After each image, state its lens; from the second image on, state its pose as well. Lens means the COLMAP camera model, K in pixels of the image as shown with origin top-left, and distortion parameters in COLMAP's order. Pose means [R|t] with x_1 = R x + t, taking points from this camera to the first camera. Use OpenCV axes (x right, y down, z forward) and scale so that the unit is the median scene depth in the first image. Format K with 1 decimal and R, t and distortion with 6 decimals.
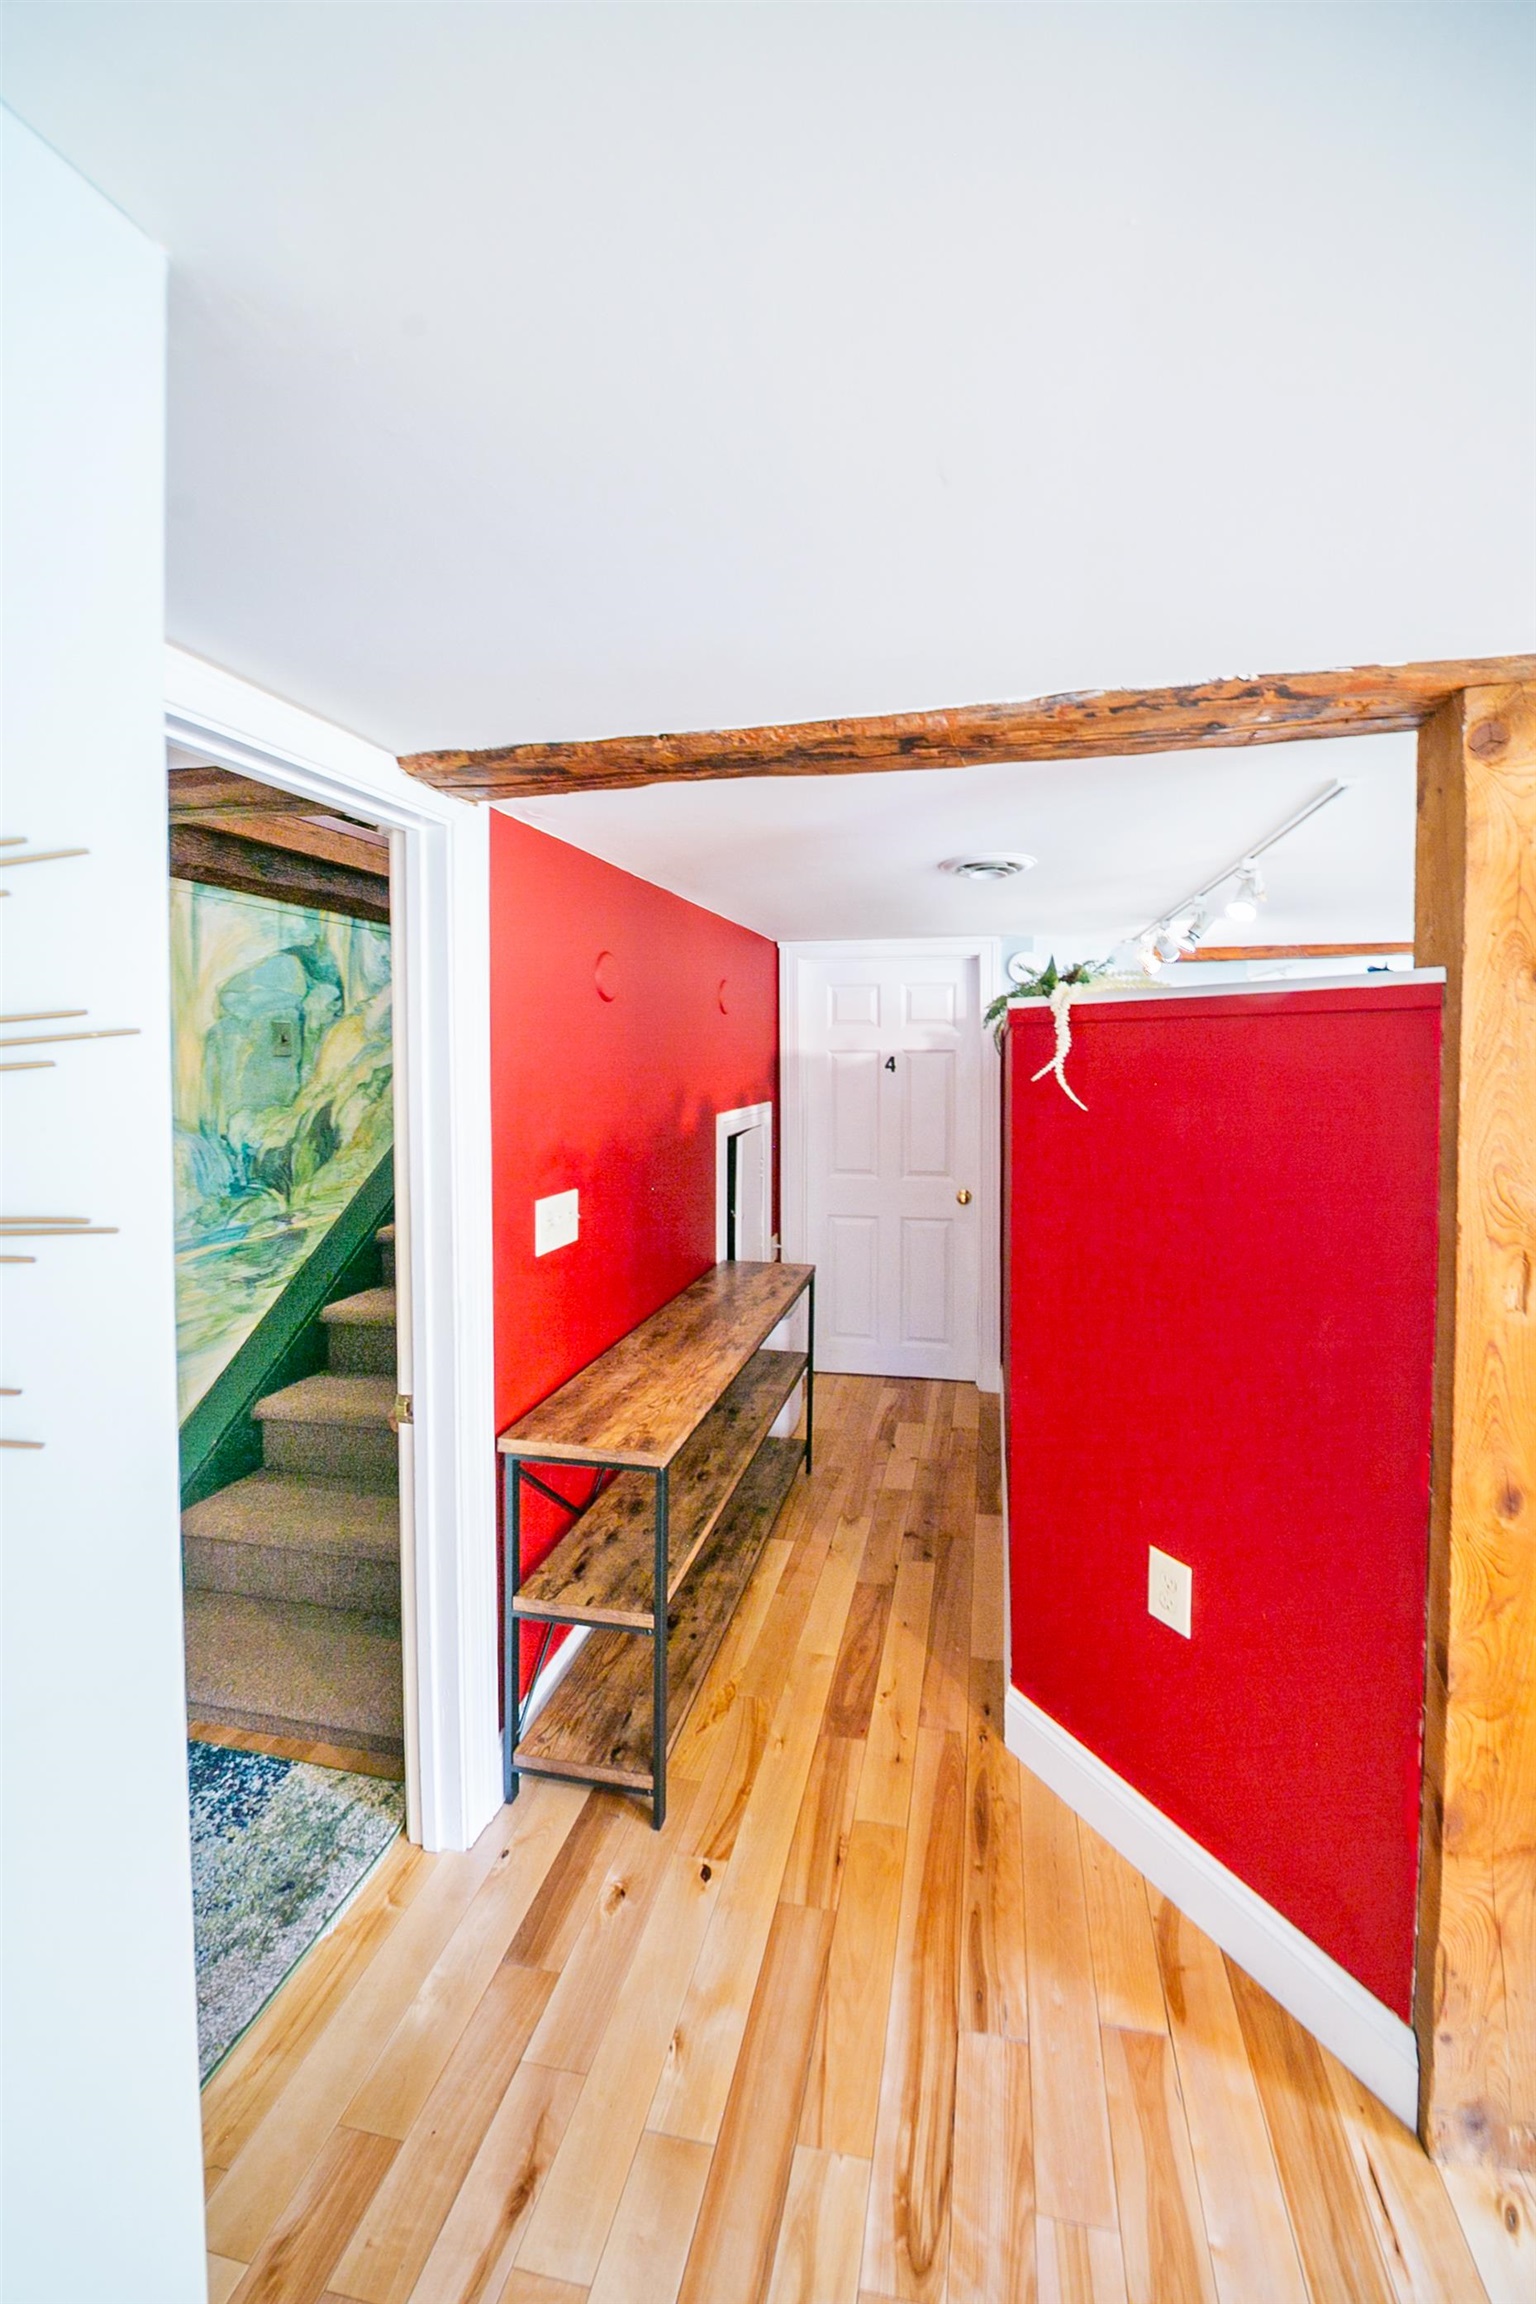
lens RADIAL K [[822.2, 0, 854.4], [0, 822.2, 1047.1], [0, 0, 1]] dist [-0.000940, -0.003299]
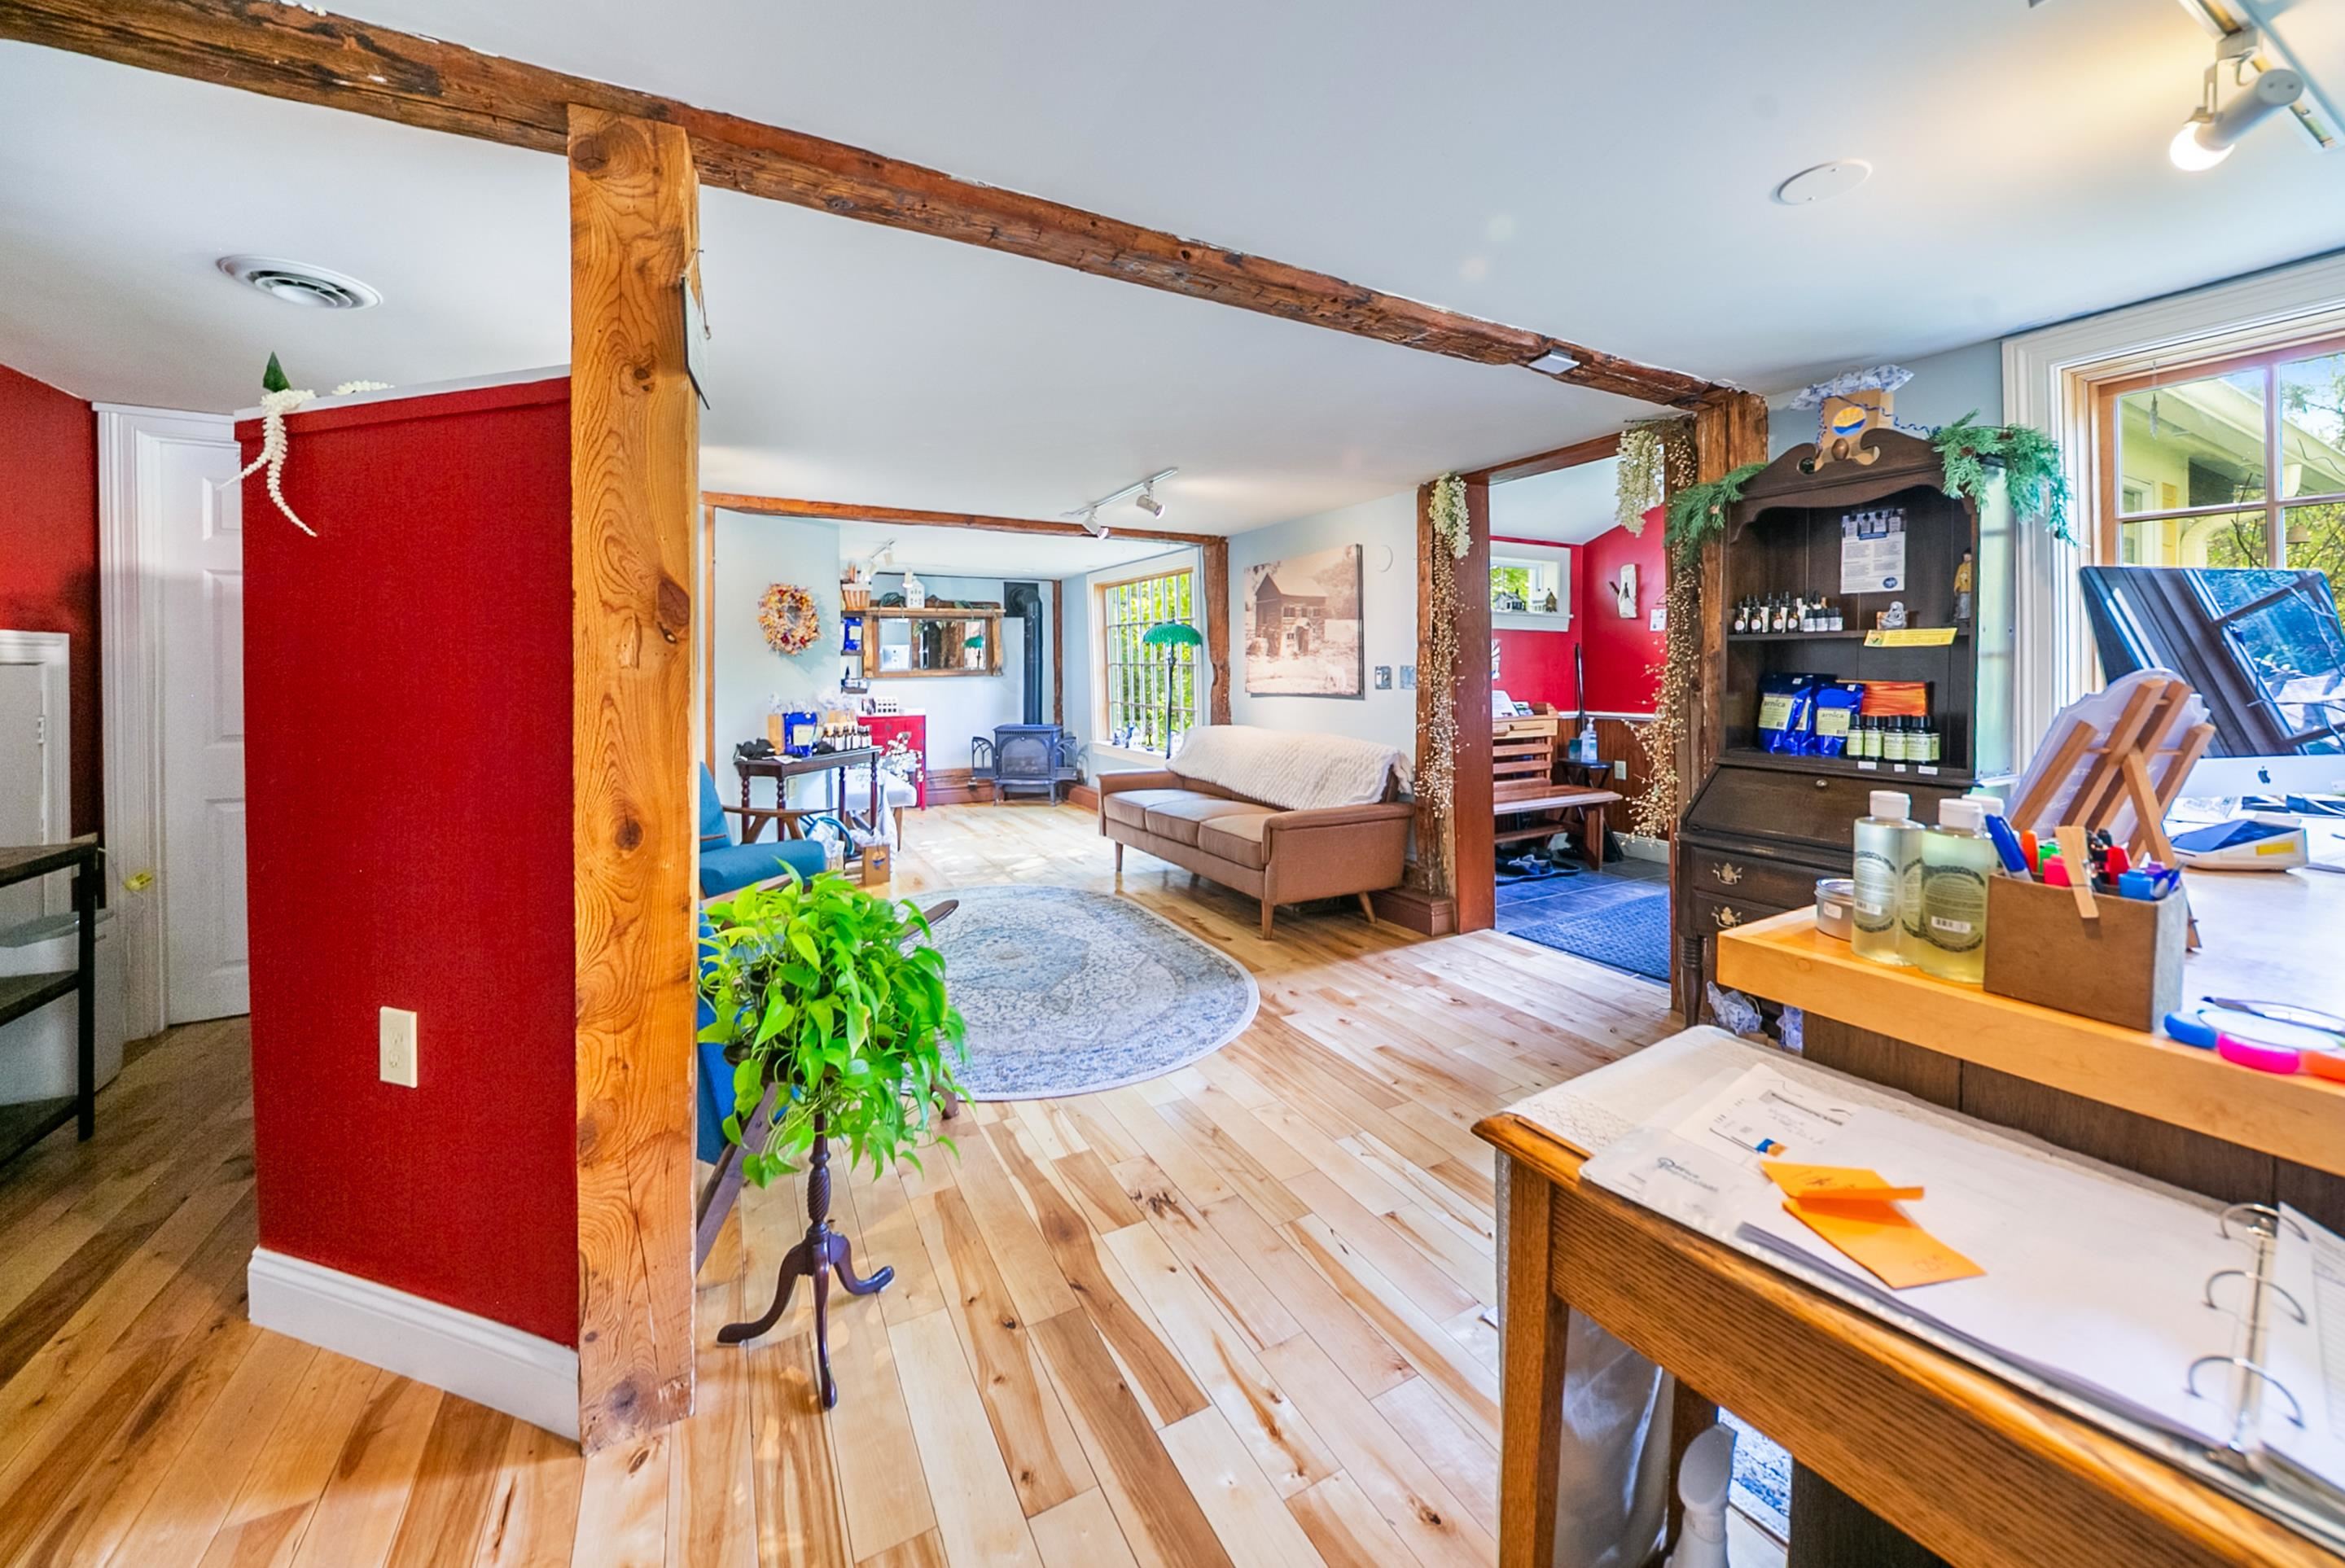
lens RADIAL K [[836.8, 0, 1206.8], [0, 836.8, 675.5], [0, 0, 1]] dist [-0.000940, -0.003299]
pose [[0.776119, 0.000552, 0.630587, 0.678235], [-0.005495, 0.999968, 0.005887, 0.314890], [-0.630563, -0.008035, 0.776096, -0.411928]]
